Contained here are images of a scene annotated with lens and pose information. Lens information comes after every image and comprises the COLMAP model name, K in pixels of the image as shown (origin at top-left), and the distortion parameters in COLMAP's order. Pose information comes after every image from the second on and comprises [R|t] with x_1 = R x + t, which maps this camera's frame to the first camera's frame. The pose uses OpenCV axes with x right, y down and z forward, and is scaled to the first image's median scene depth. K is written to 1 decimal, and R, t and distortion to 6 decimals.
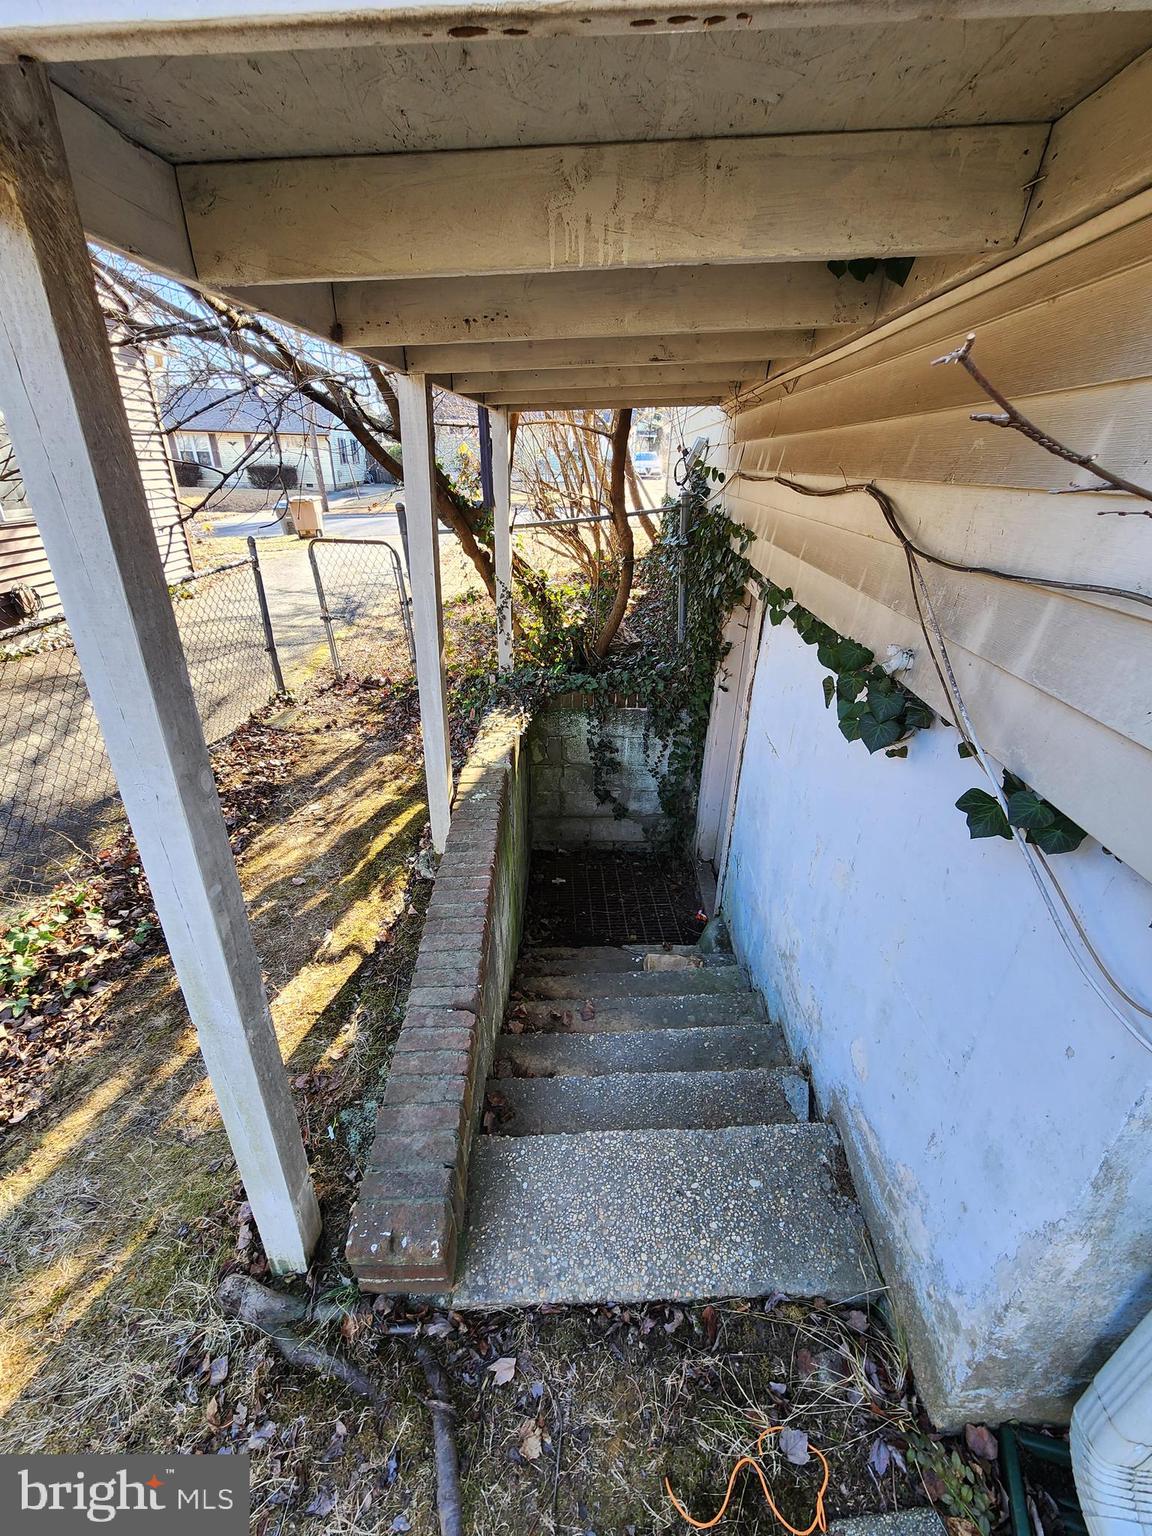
lens RADIAL K [[633.3, 0, 576.9], [0, 633.3, 767.1], [0, 0, 1]] dist [-0.004821, 0.001743]
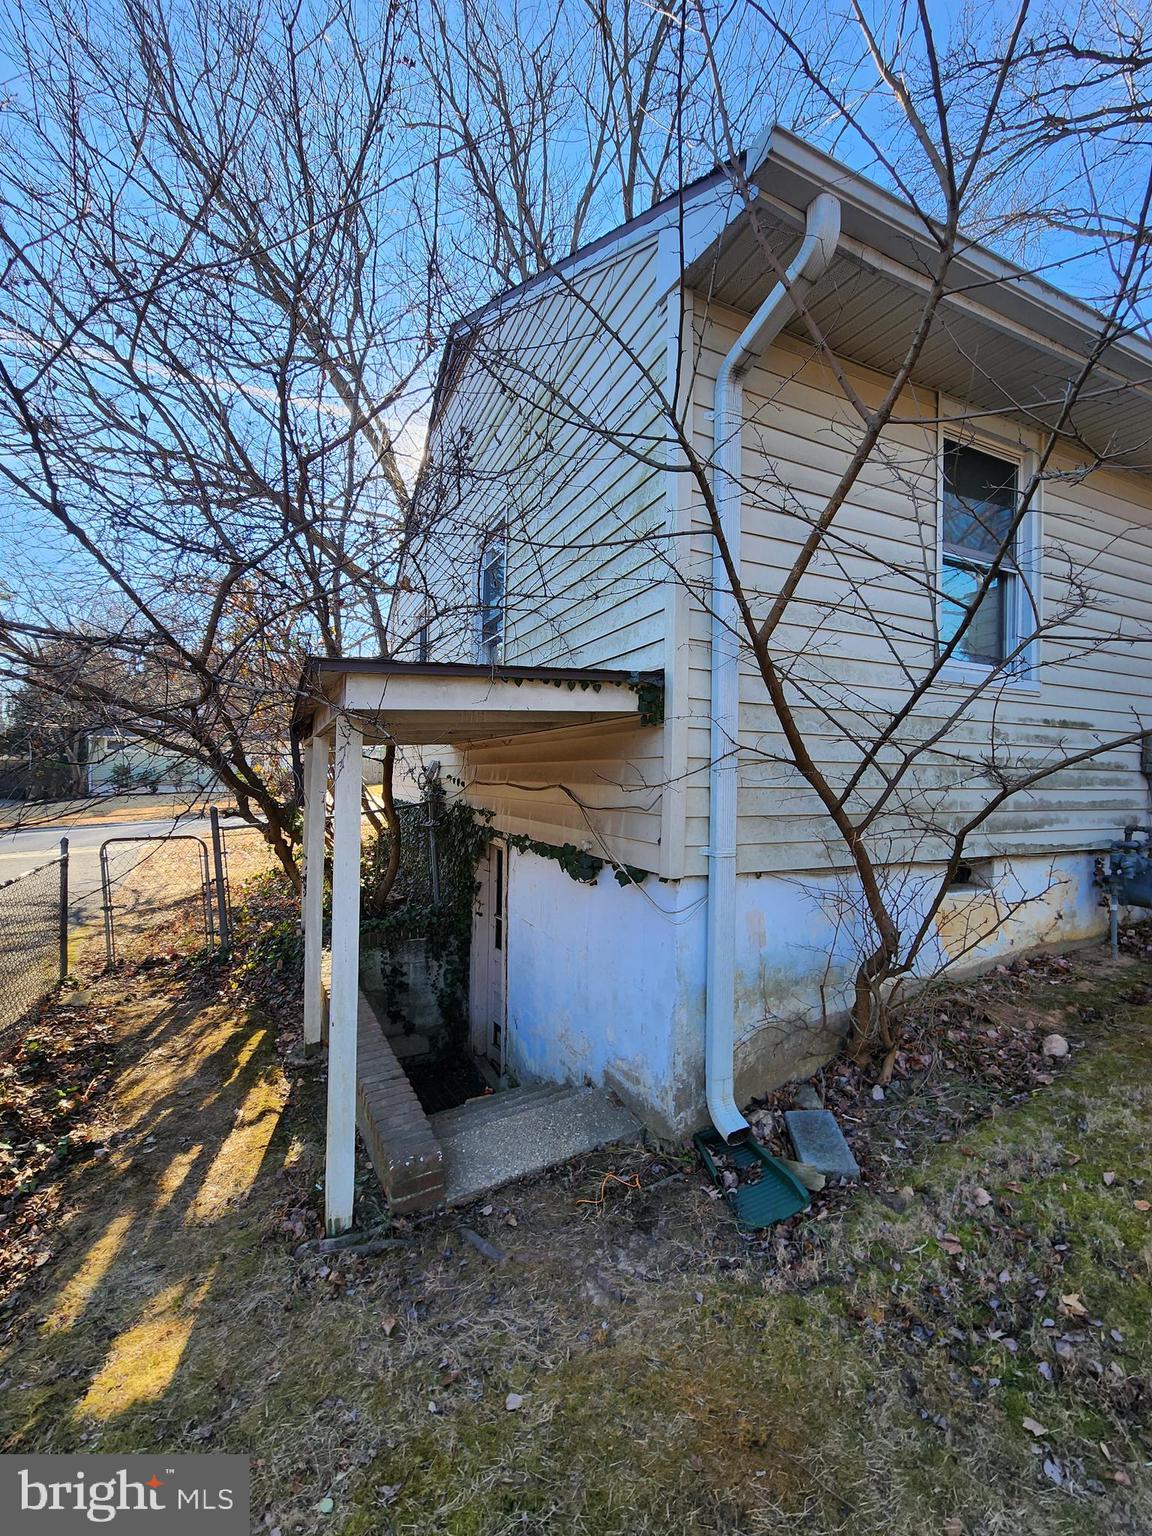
lens RADIAL K [[633.3, 0, 579.3], [0, 633.3, 771.4], [0, 0, 1]] dist [-0.004821, 0.001743]
pose [[0.879690, -0.008726, 0.475468, -0.261812], [0.214725, 0.899394, -0.380768, 0.188920], [-0.424311, 0.437052, 0.793061, -0.413180]]
